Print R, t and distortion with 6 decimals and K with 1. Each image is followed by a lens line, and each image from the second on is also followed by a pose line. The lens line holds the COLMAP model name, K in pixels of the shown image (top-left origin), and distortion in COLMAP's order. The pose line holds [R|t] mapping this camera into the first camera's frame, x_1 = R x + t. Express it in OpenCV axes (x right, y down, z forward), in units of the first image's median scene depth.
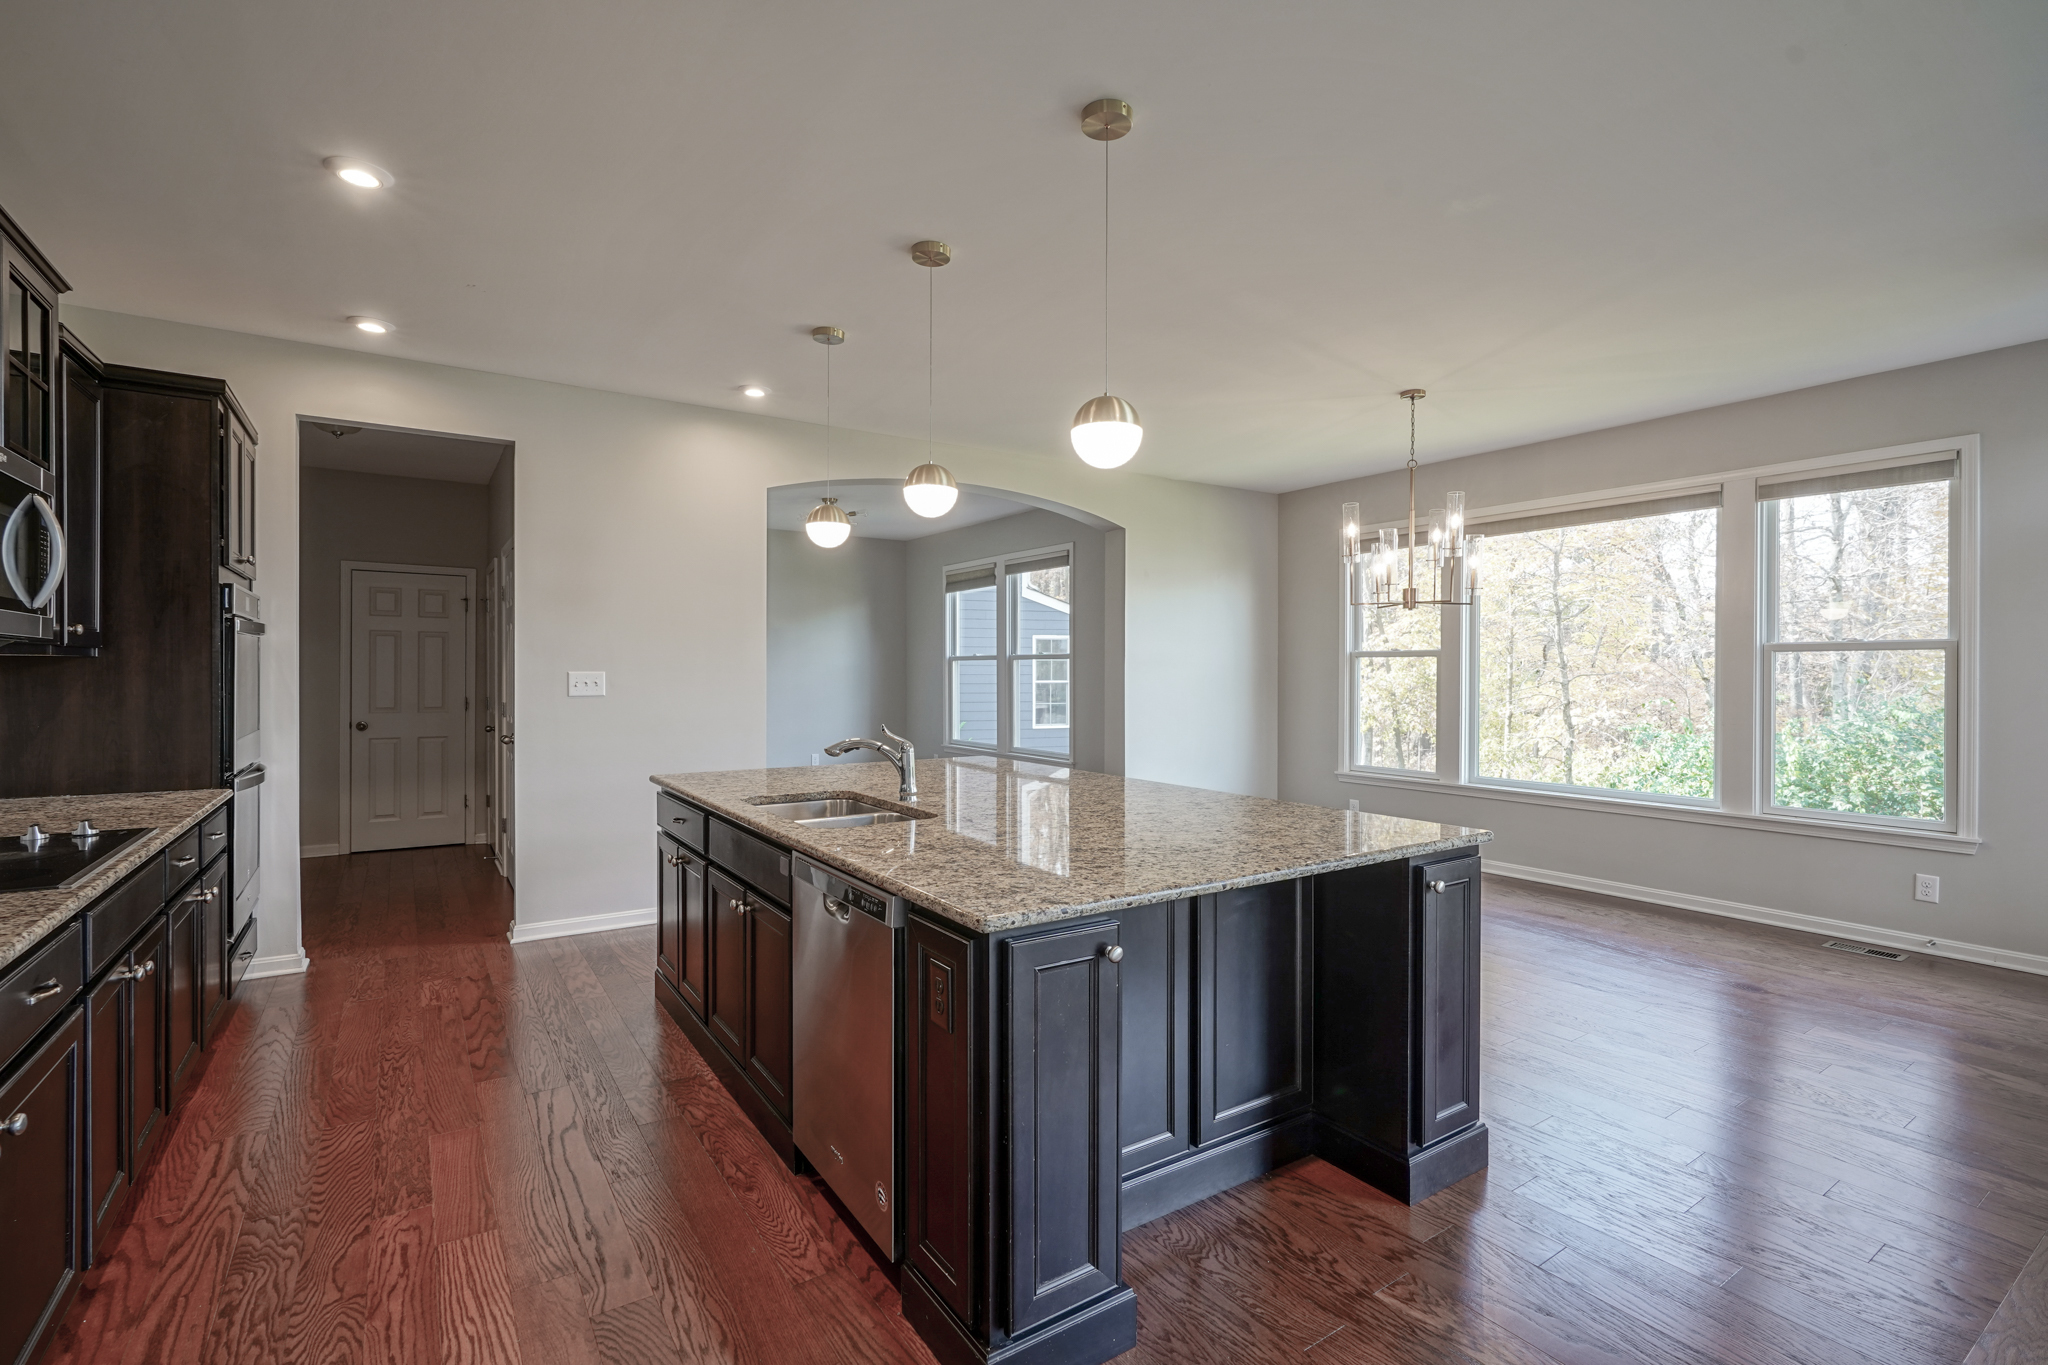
lens RADIAL K [[925.1, 0, 1020.3], [0, 925.1, 682.8], [0, 0, 1]] dist [-0.015869, 0.007888]
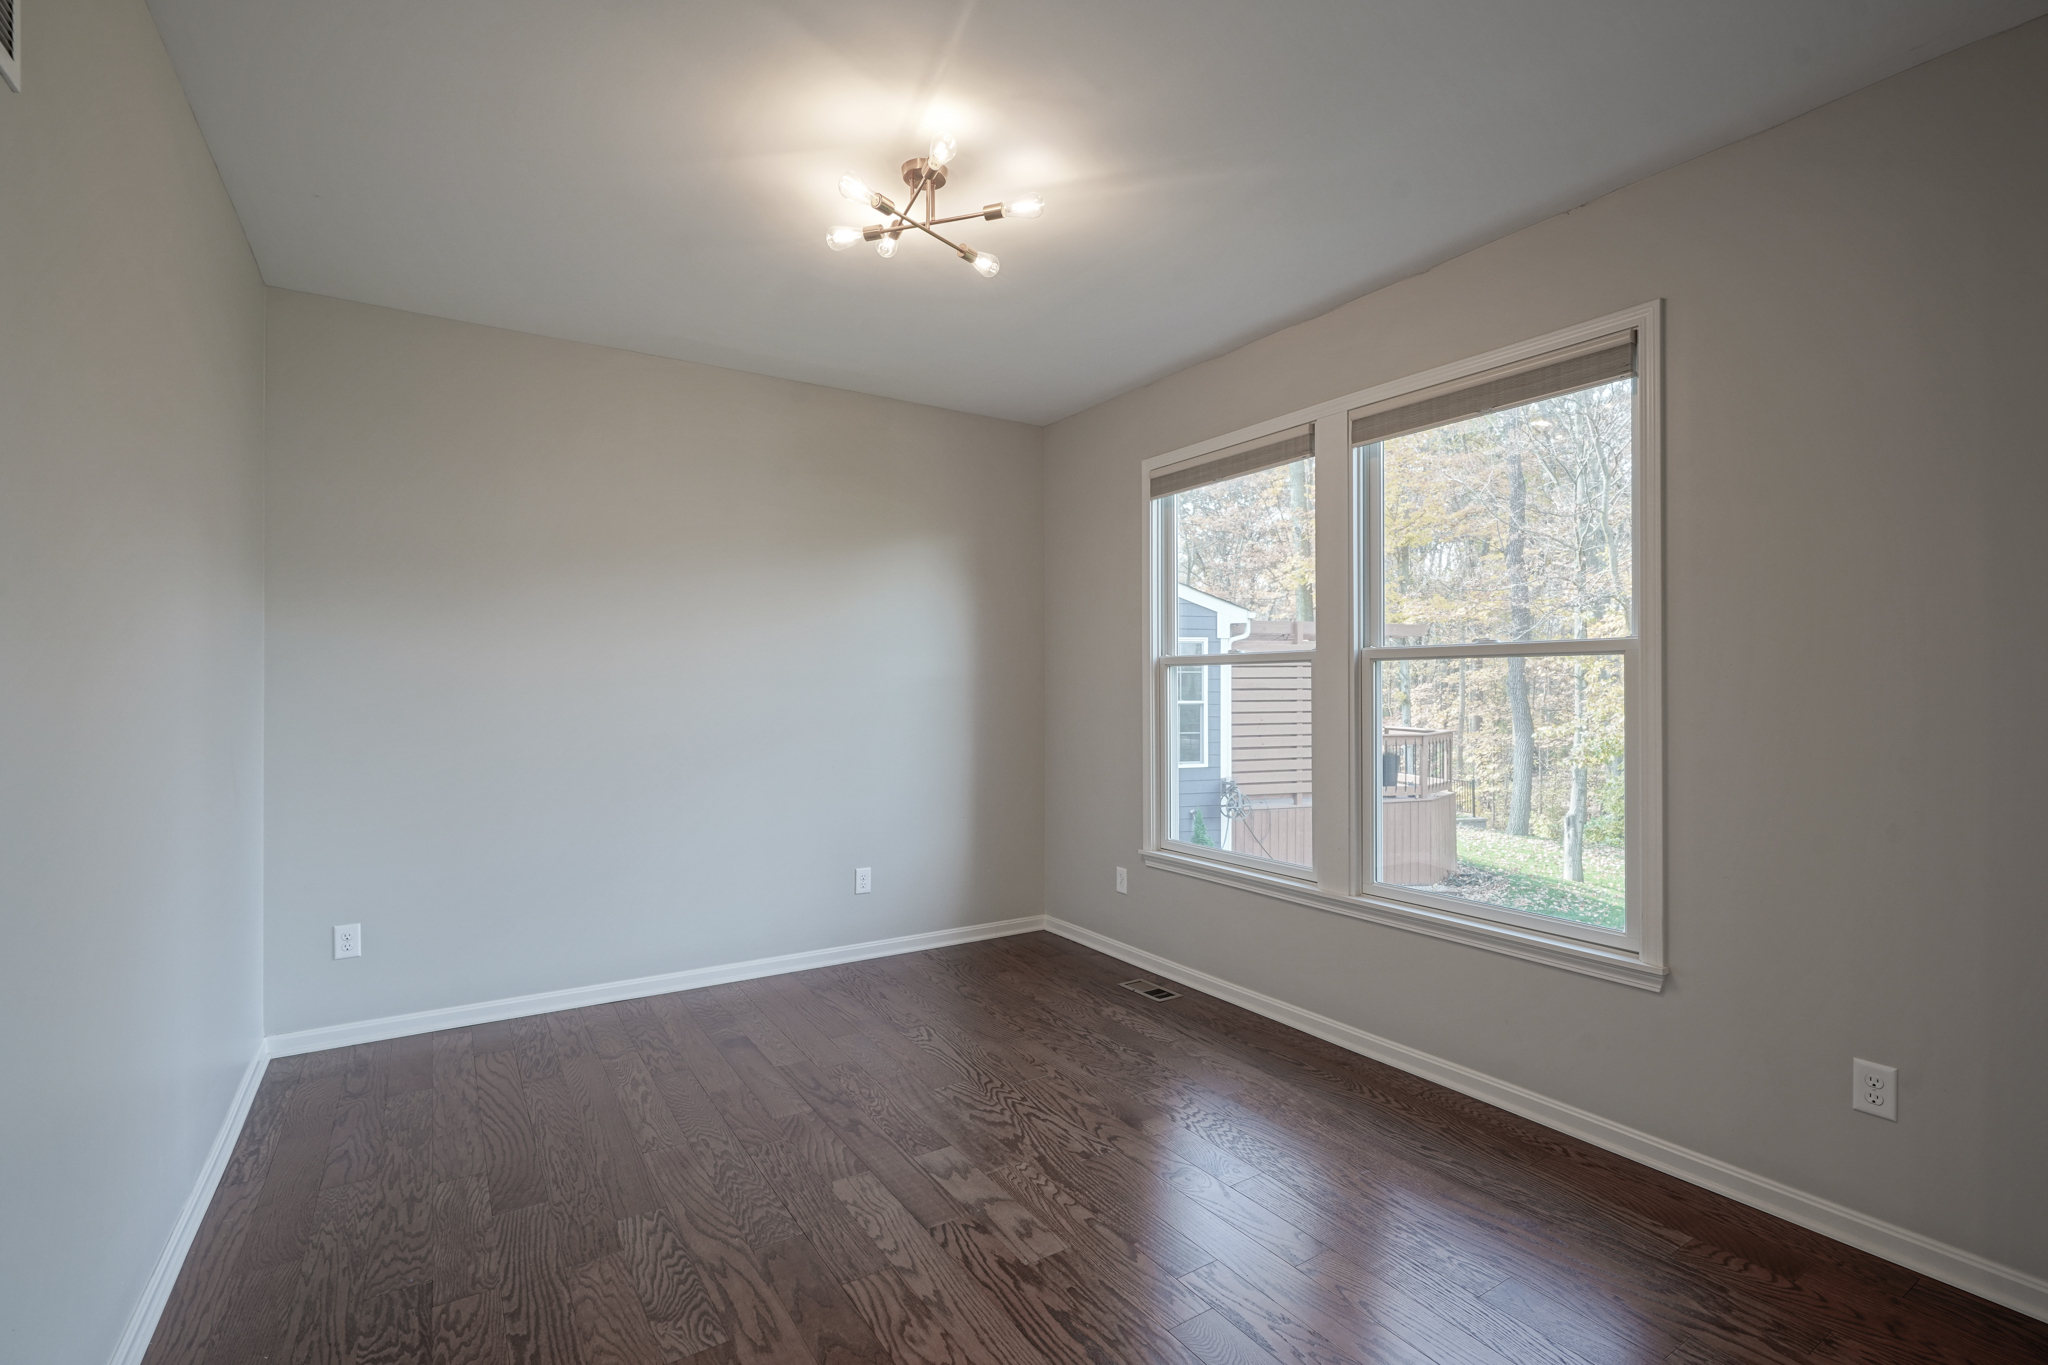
lens RADIAL K [[925.6, 0, 1031.3], [0, 925.6, 679.9], [0, 0, 1]] dist [-0.015167, 0.007205]
pose [[0.999913, -0.002513, -0.012912, -0.139942], [0.002260, 0.999807, -0.019522, -0.009869], [0.012959, 0.019491, 0.999726, 0.581632]]
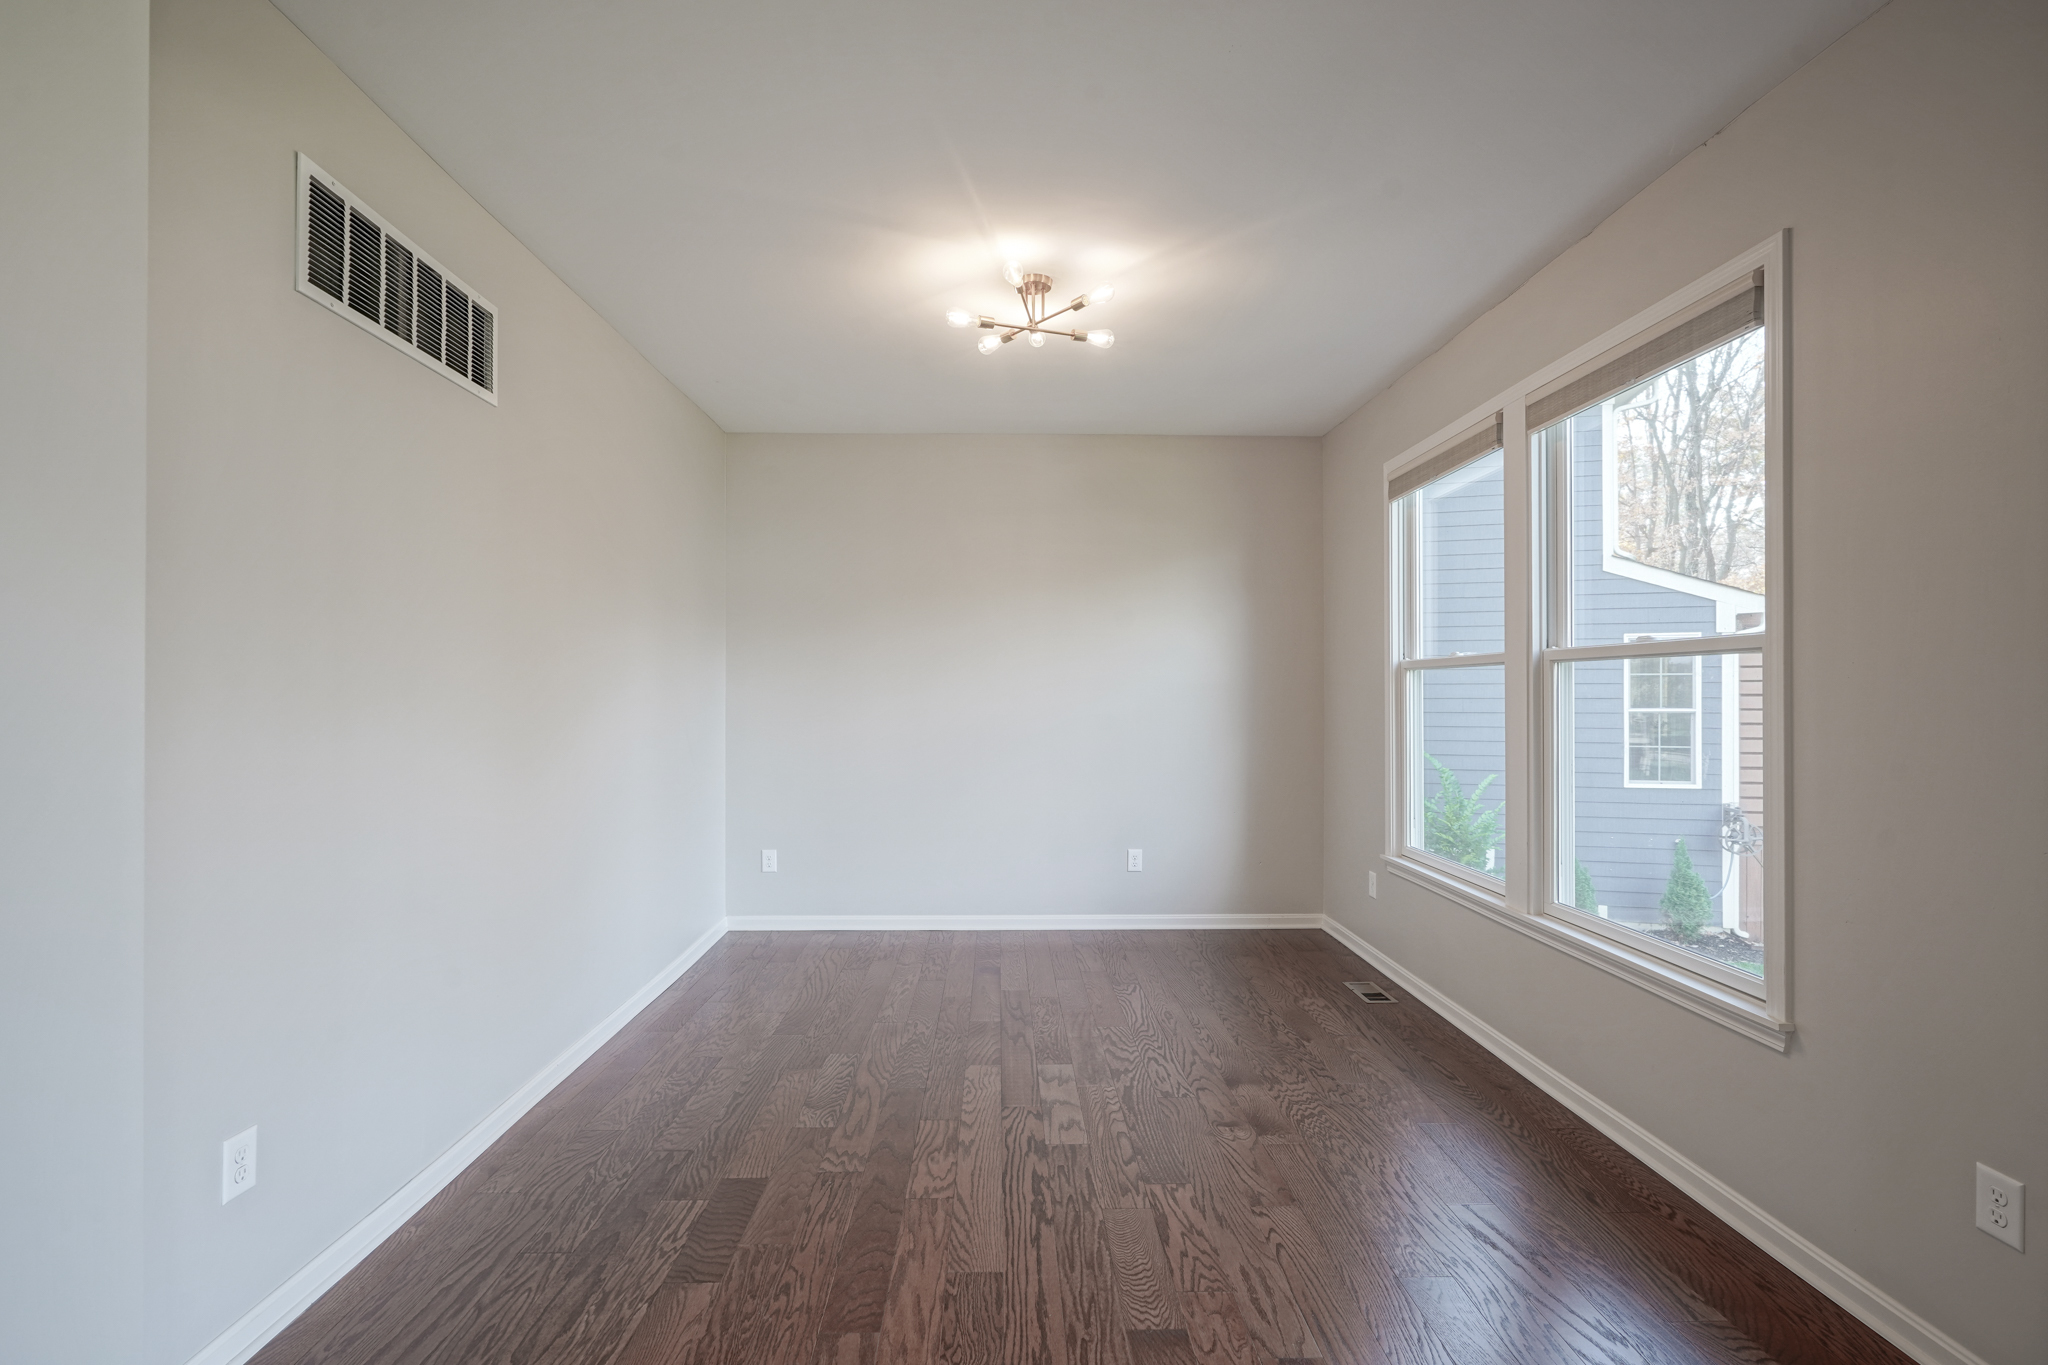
lens RADIAL K [[925.1, 0, 1020.3], [0, 925.1, 682.8], [0, 0, 1]] dist [-0.015869, 0.007888]
pose [[0.843297, -0.007212, -0.537400, 0.008550], [-0.004964, 0.999763, -0.021206, -0.008582], [0.537425, 0.020551, 0.843061, 0.559885]]
